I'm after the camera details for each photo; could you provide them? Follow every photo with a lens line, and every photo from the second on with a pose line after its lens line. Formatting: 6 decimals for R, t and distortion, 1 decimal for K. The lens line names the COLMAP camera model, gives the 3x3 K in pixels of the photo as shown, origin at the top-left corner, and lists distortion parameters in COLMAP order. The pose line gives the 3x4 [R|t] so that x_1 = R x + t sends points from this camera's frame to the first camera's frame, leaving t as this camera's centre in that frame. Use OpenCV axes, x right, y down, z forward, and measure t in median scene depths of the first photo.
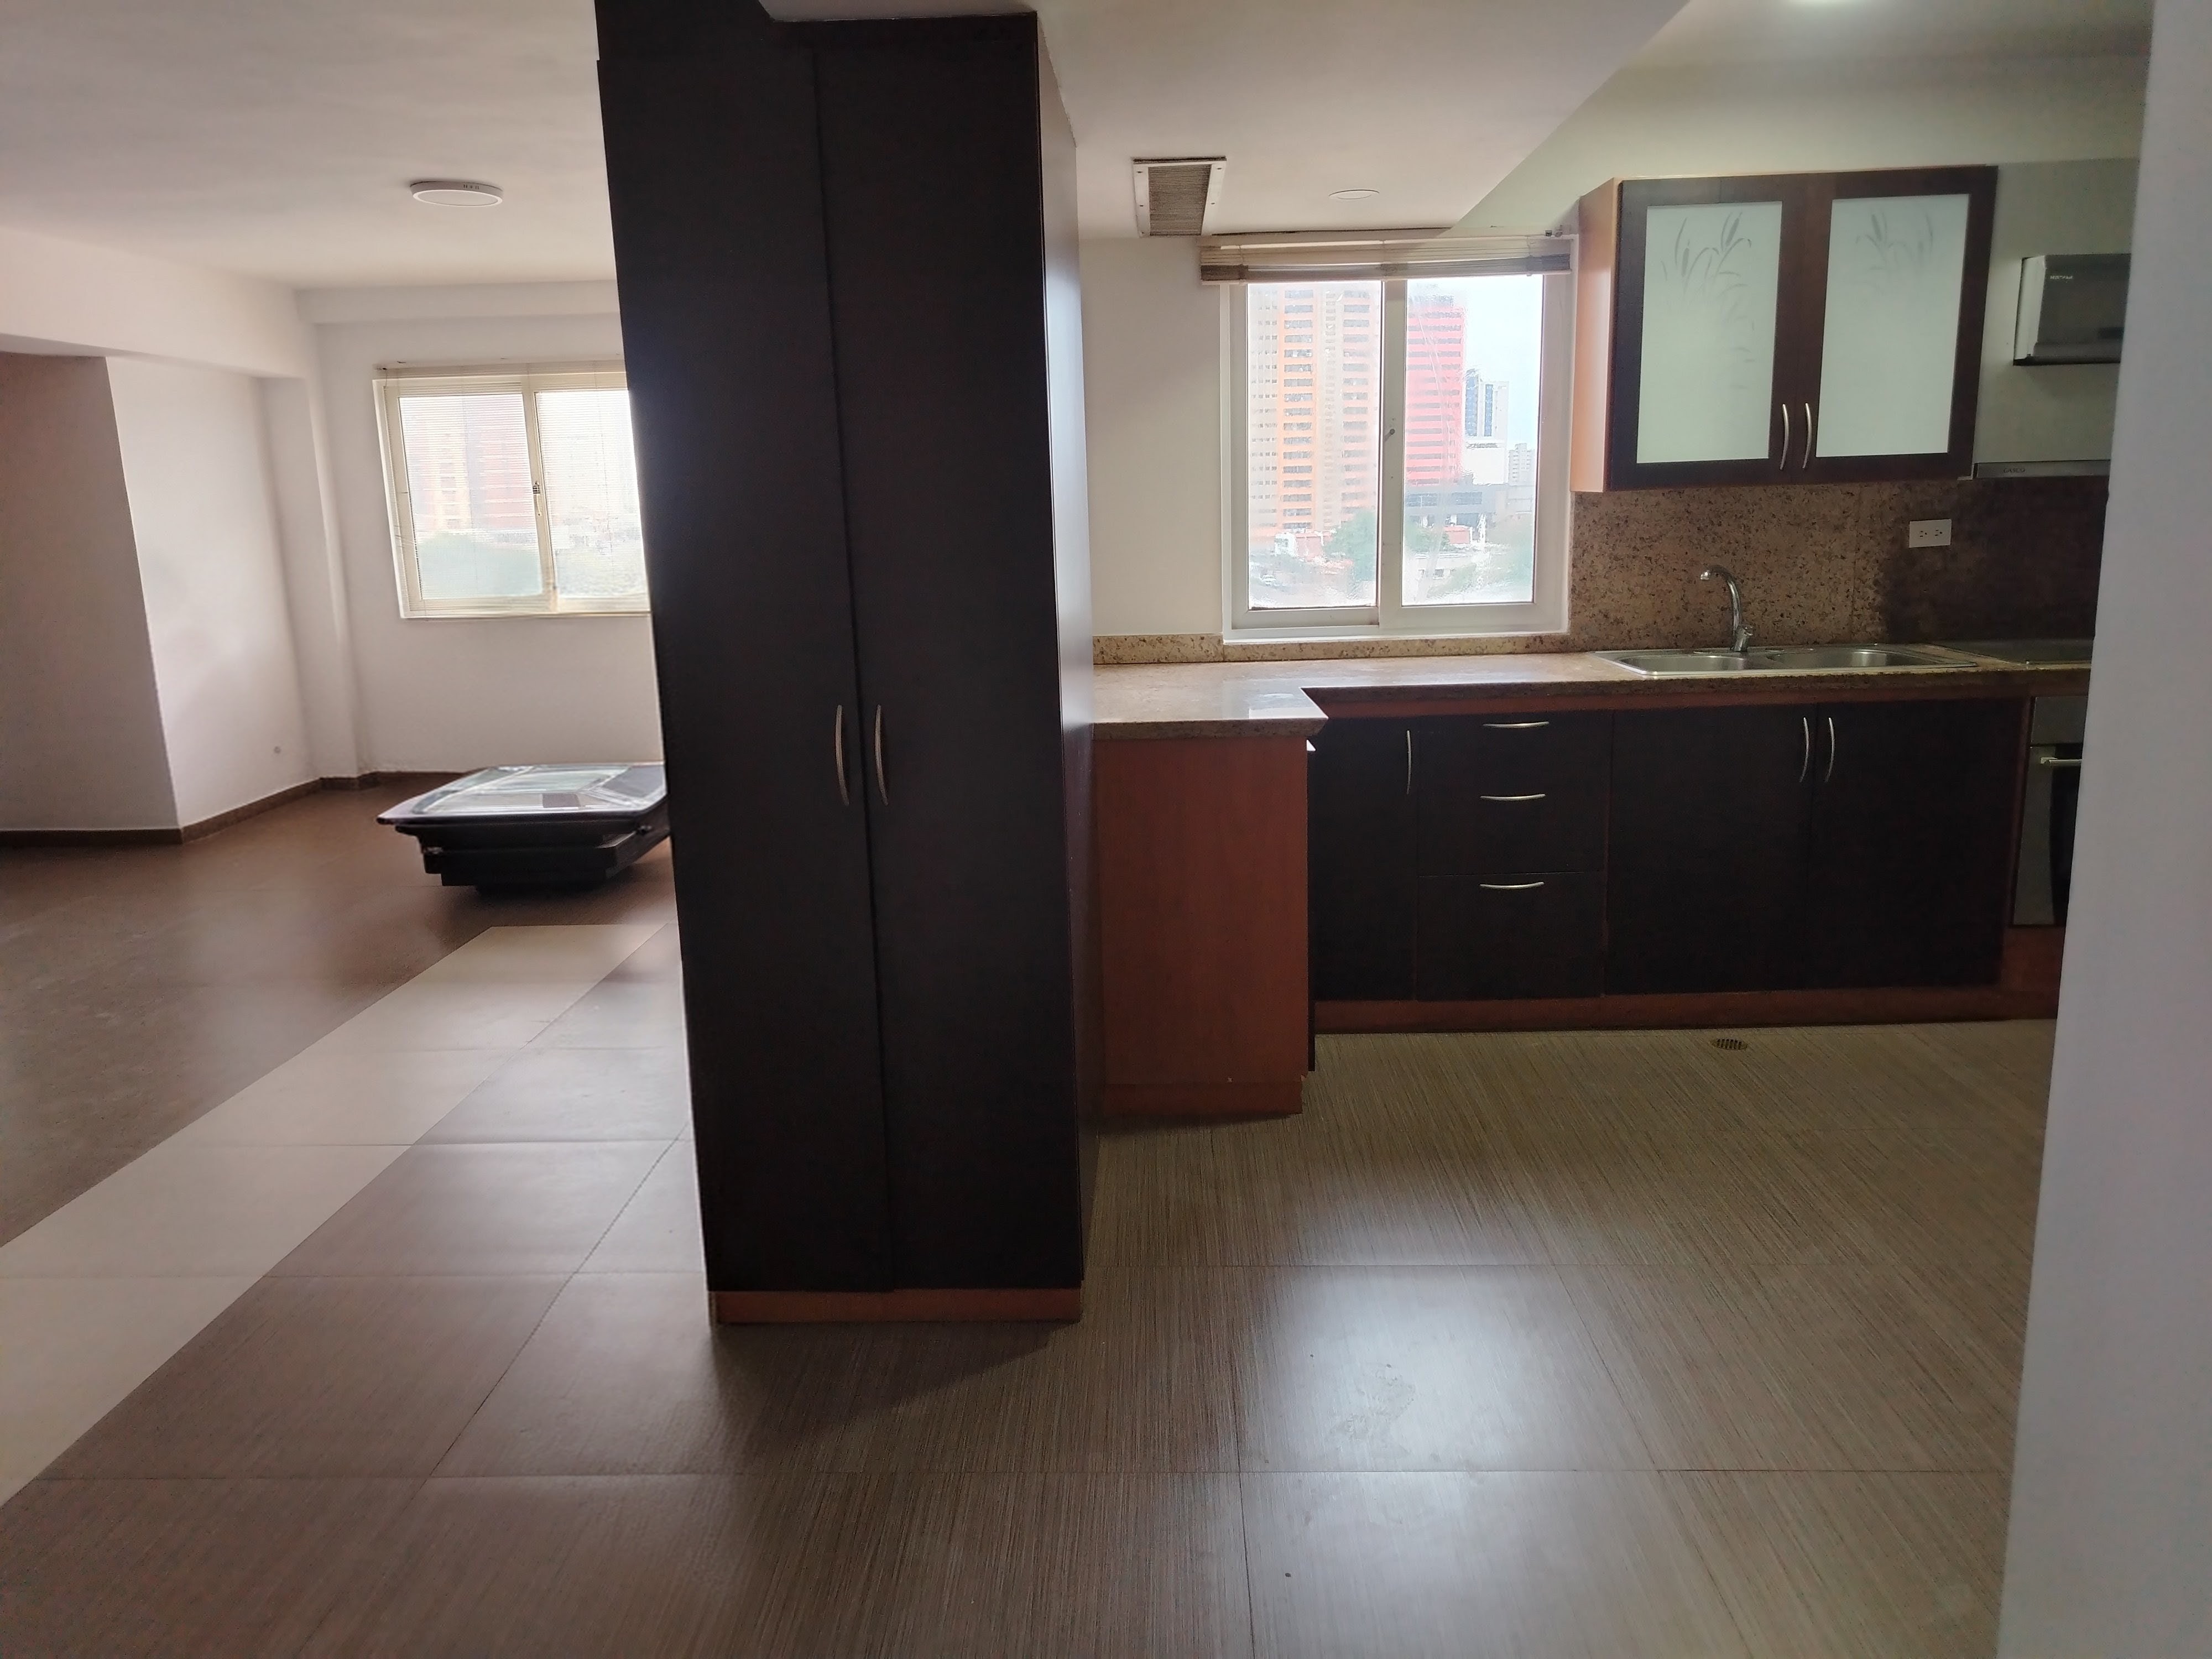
lens RADIAL K [[1528.8, 0, 1072.5], [0, 1528.8, 822.1], [0, 0, 1]] dist [0.041425, -0.042849]
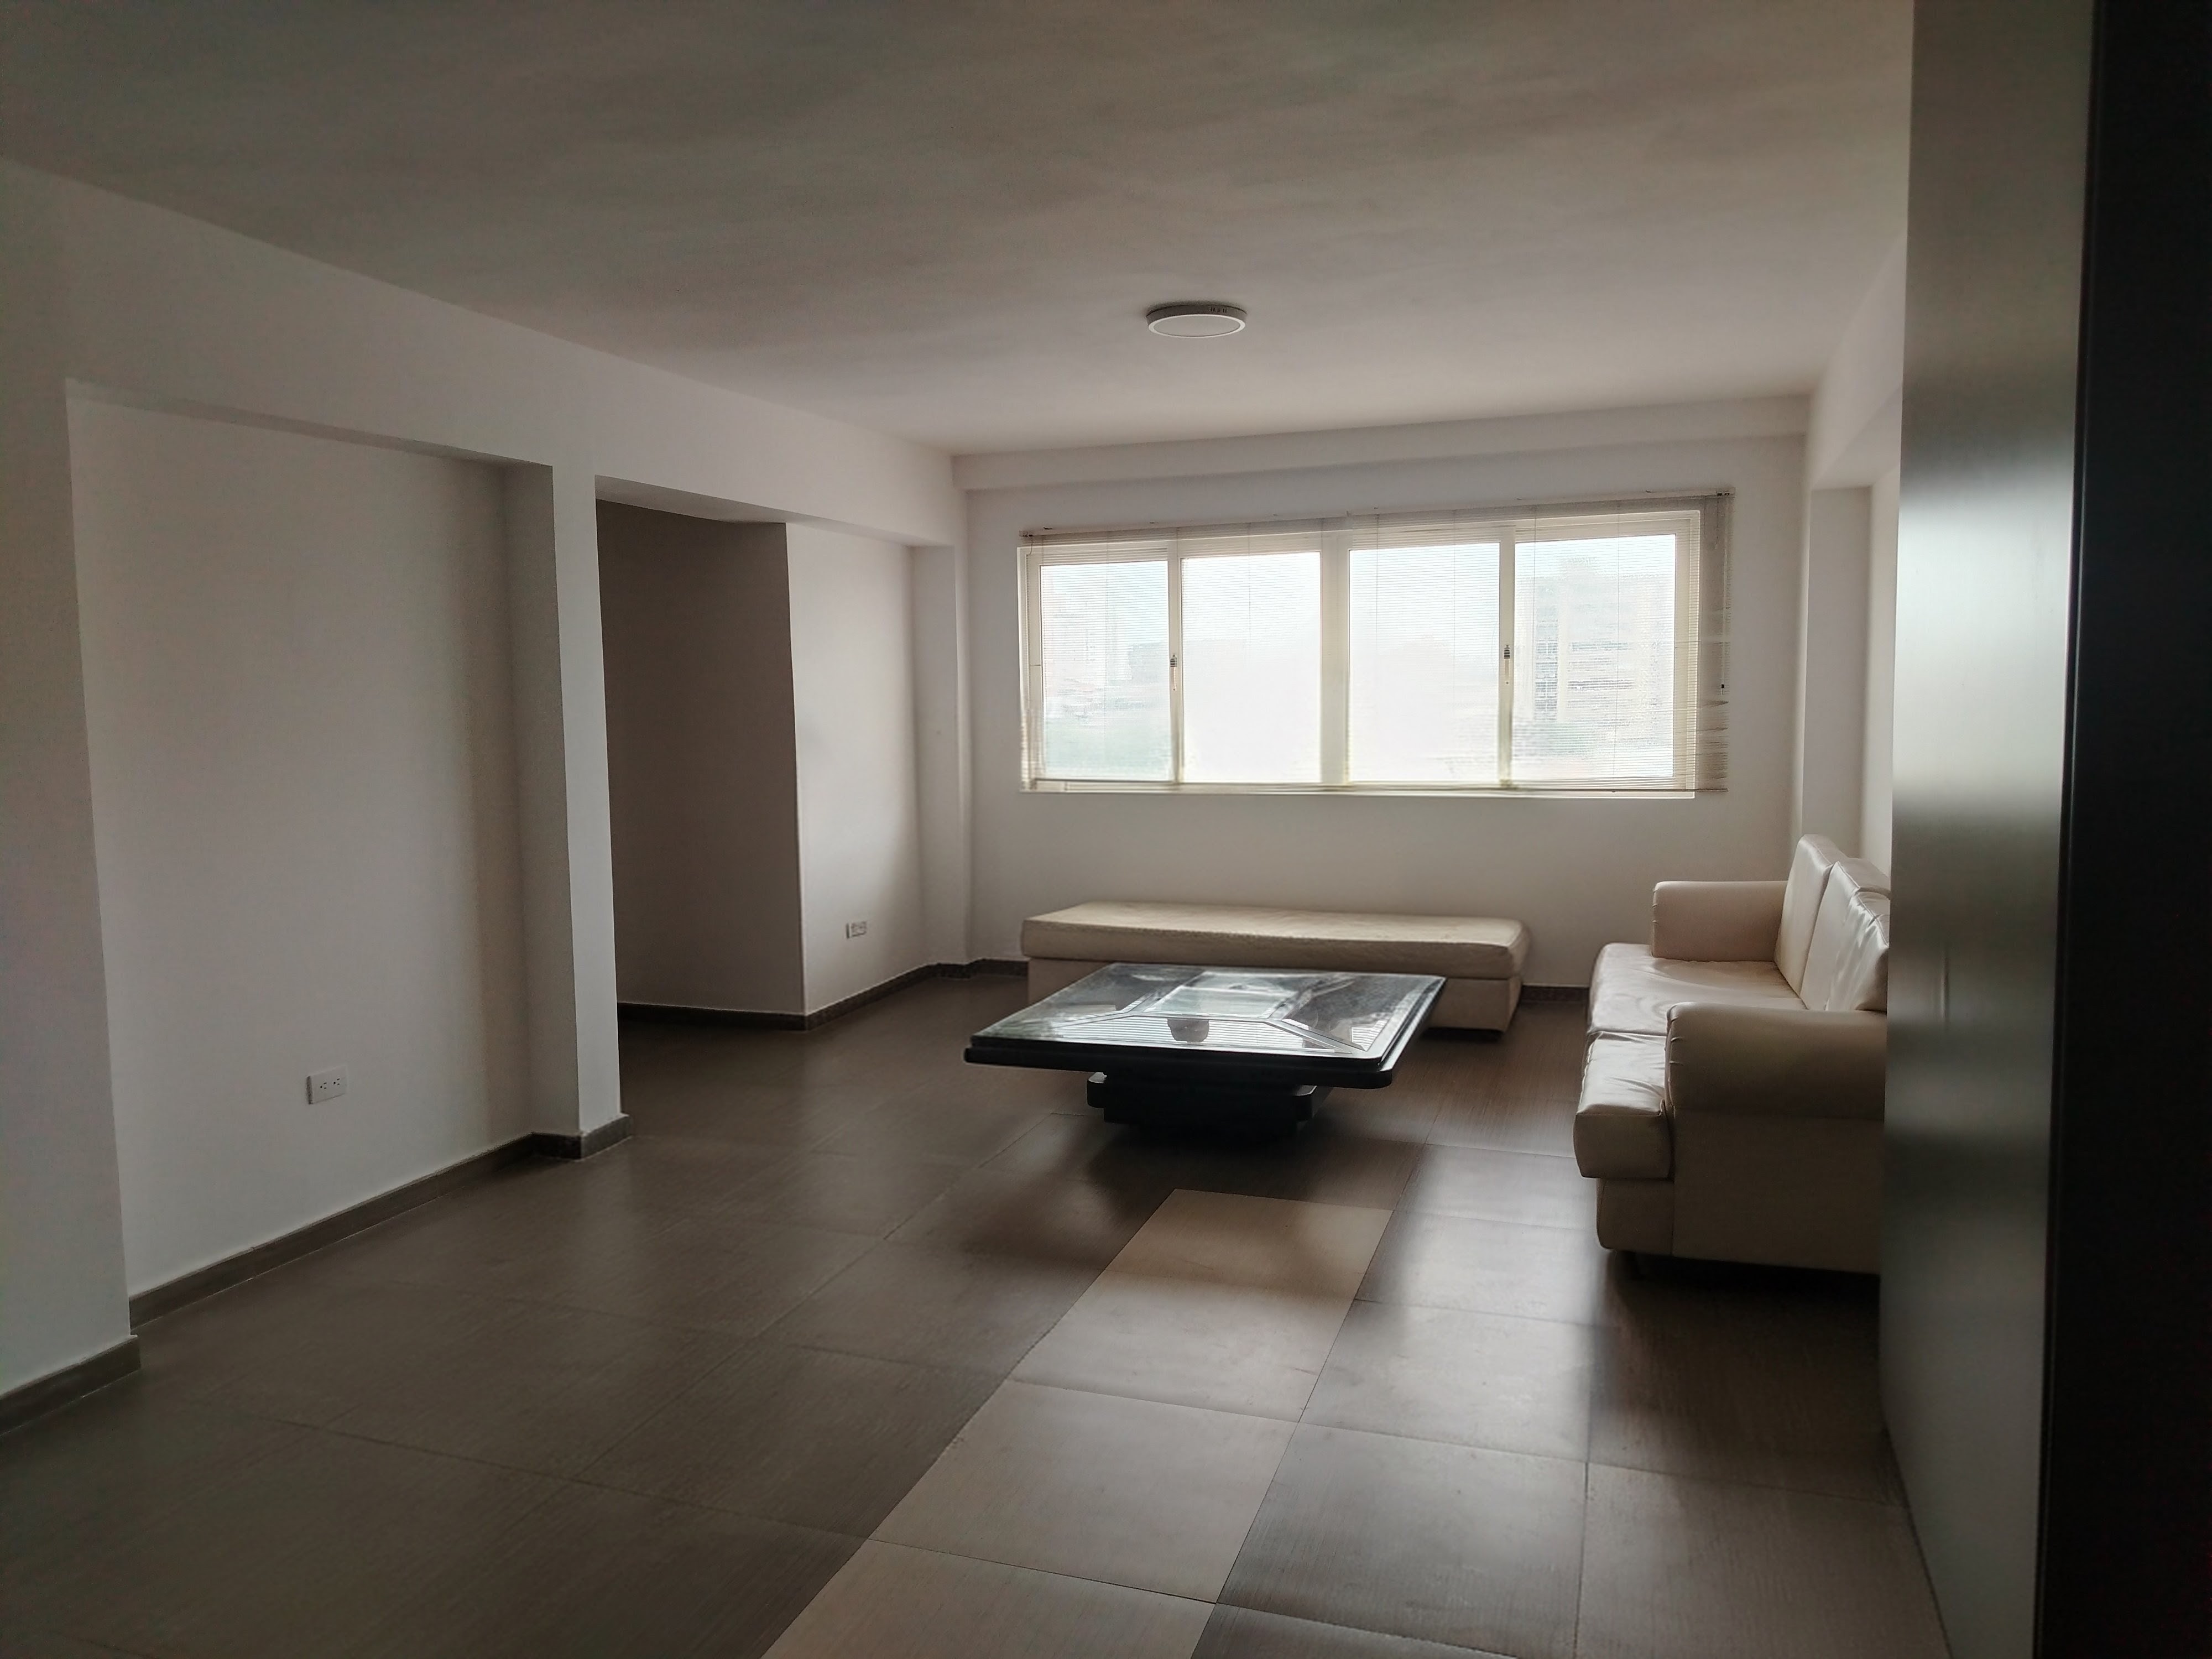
lens RADIAL K [[1528.8, 0, 1083.0], [0, 1528.8, 823.7], [0, 0, 1]] dist [0.041425, -0.042849]
pose [[0.955809, 0.036633, -0.291696, -0.135777], [-0.068263, 0.992743, -0.099005, -0.027507], [0.285953, 0.114542, 0.951373, 0.135545]]
